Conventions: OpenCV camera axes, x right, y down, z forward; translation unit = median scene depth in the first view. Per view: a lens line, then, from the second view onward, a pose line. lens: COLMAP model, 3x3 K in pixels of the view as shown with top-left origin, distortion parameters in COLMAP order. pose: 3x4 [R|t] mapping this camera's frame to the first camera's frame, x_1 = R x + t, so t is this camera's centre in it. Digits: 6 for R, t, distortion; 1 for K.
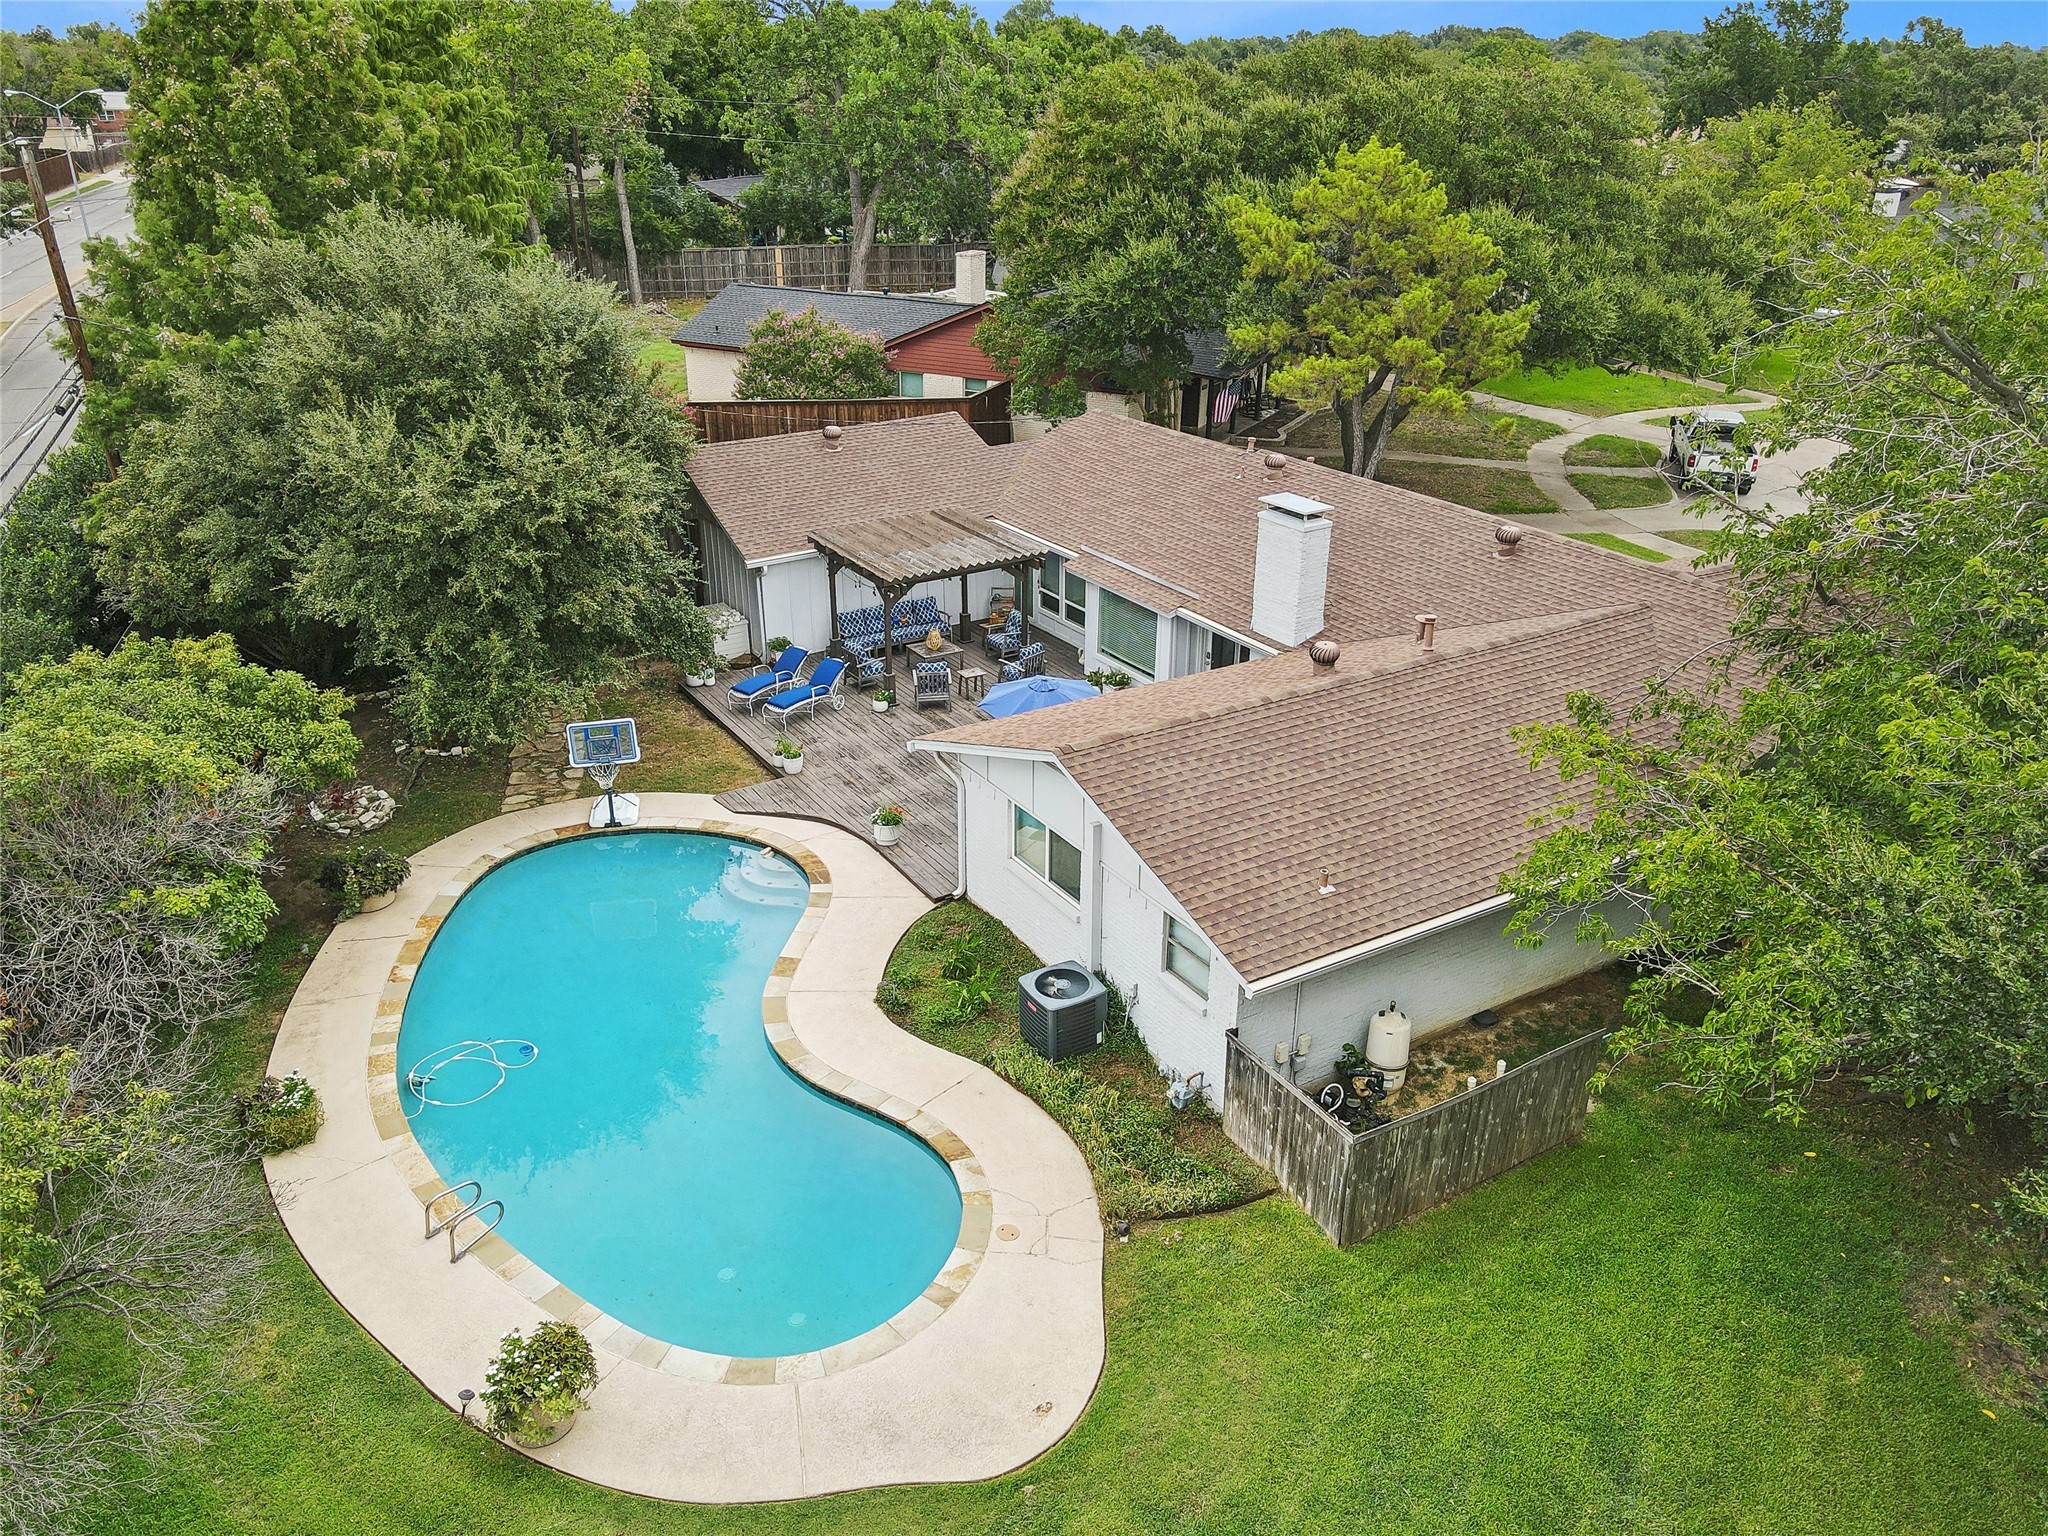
lens RADIAL K [[1548.0, 0, 1024.0], [0, 1548.0, 768.0], [0, 0, 1]] dist [-0.026319, 0.086768]
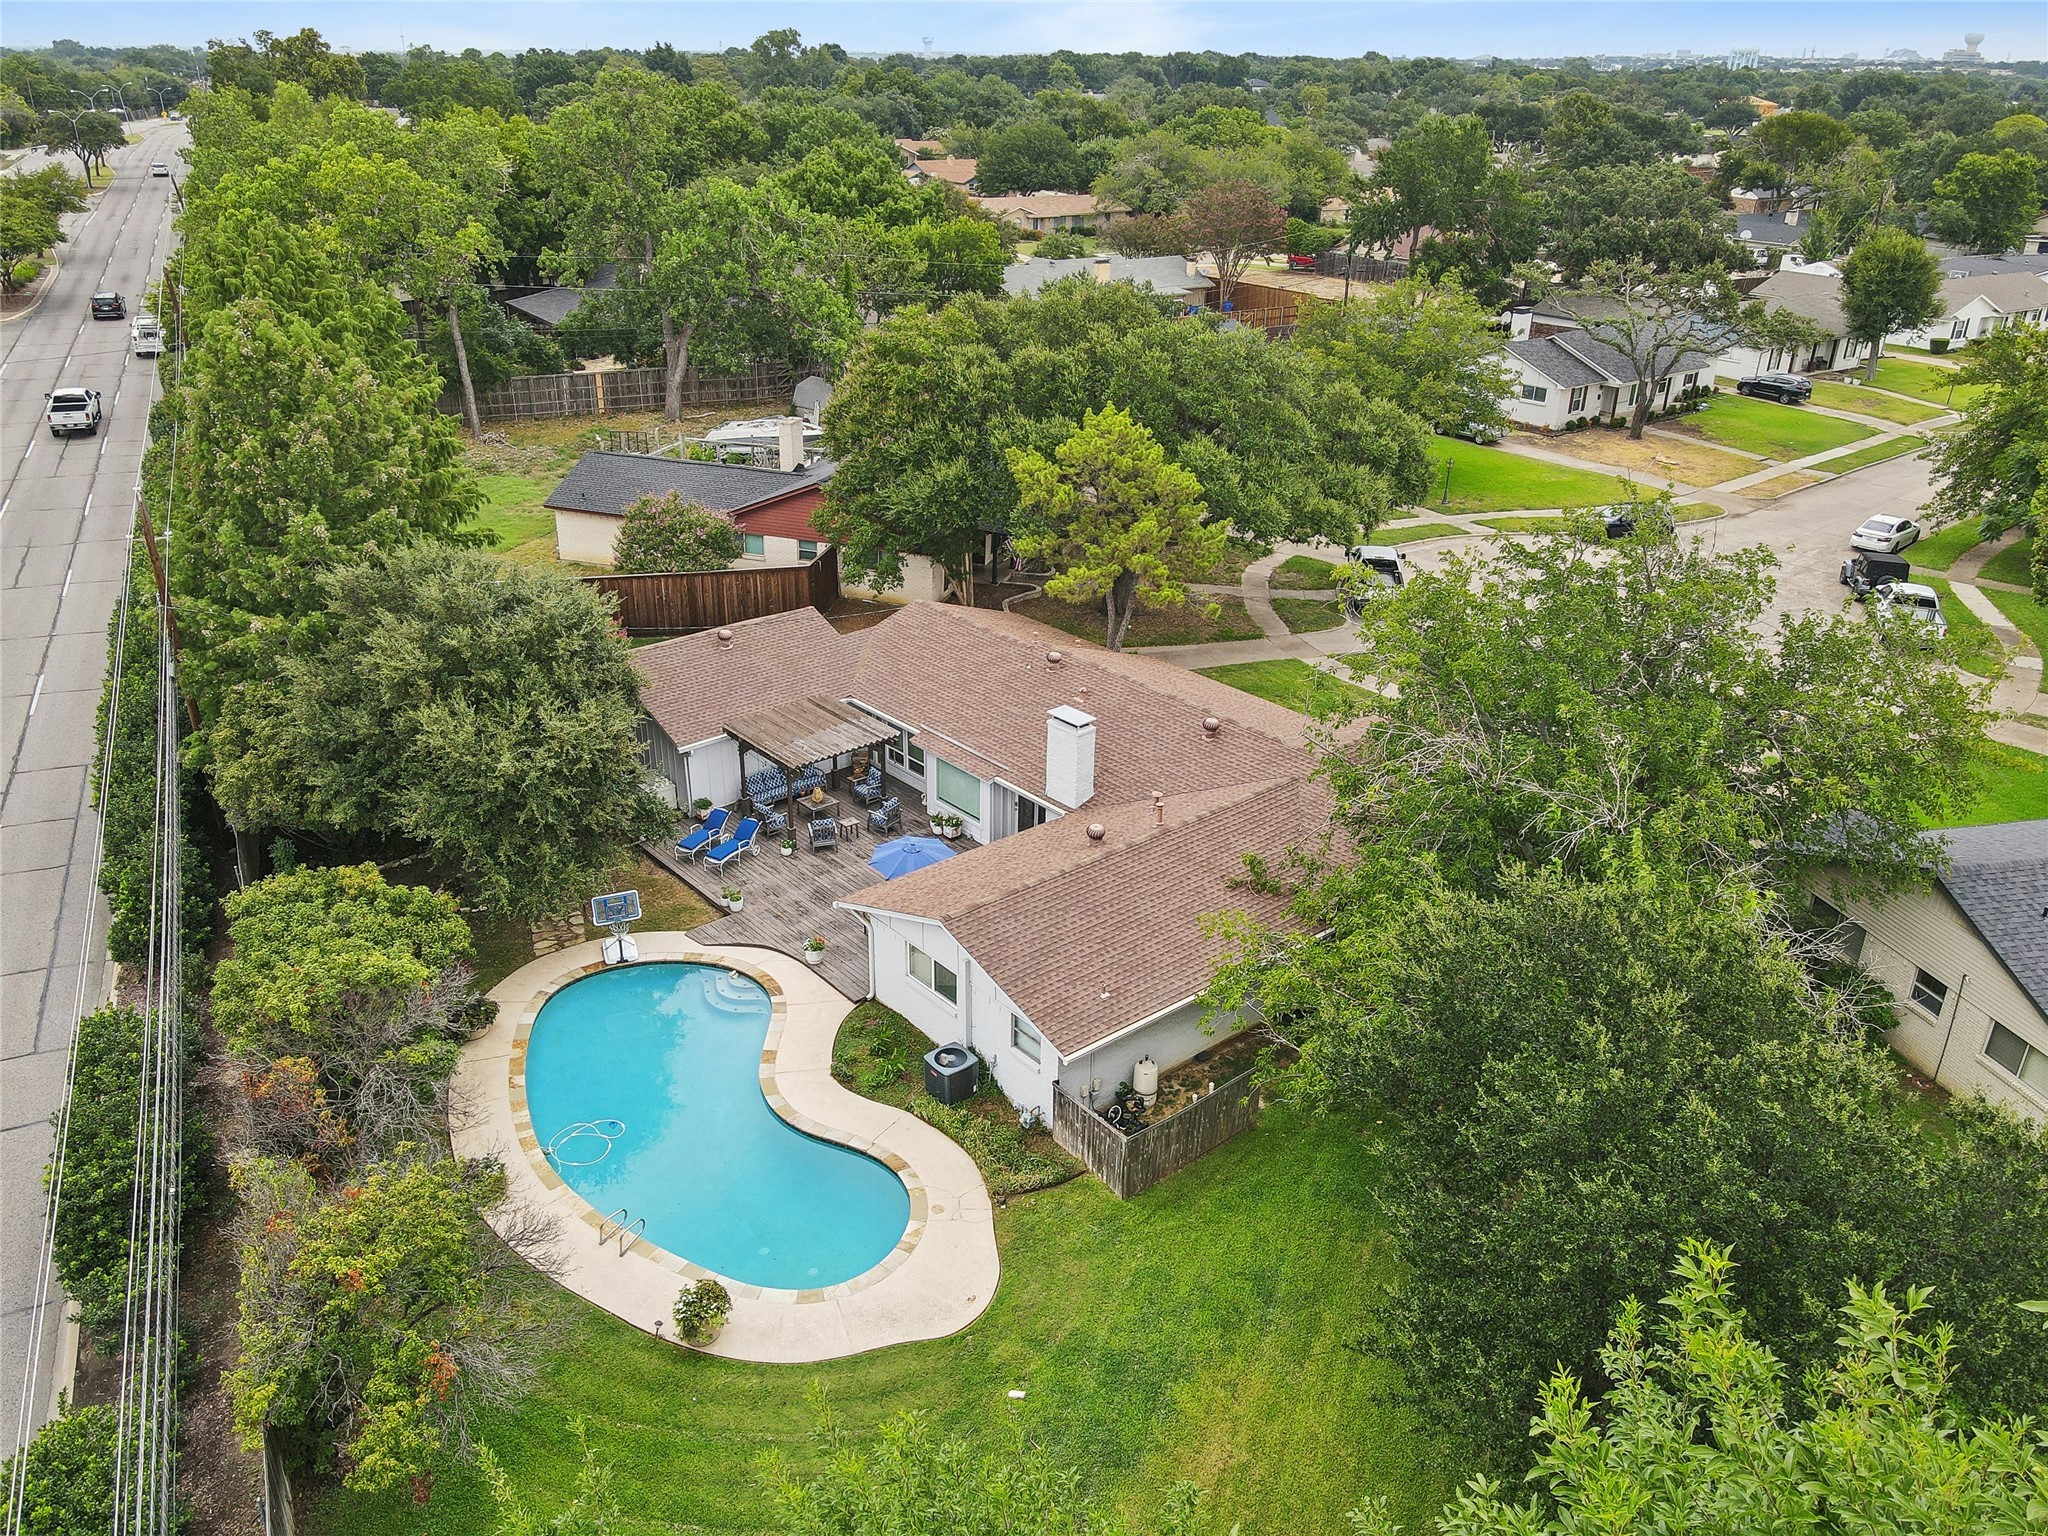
lens RADIAL K [[1548.0, 0, 1024.0], [0, 1548.0, 768.0], [0, 0, 1]] dist [-0.026319, 0.086768]
pose [[0.988251, -0.054706, 0.142712, -0.093144], [0.053666, 0.998497, 0.011133, -0.146328], [-0.143106, -0.003343, 0.989702, -0.512864]]
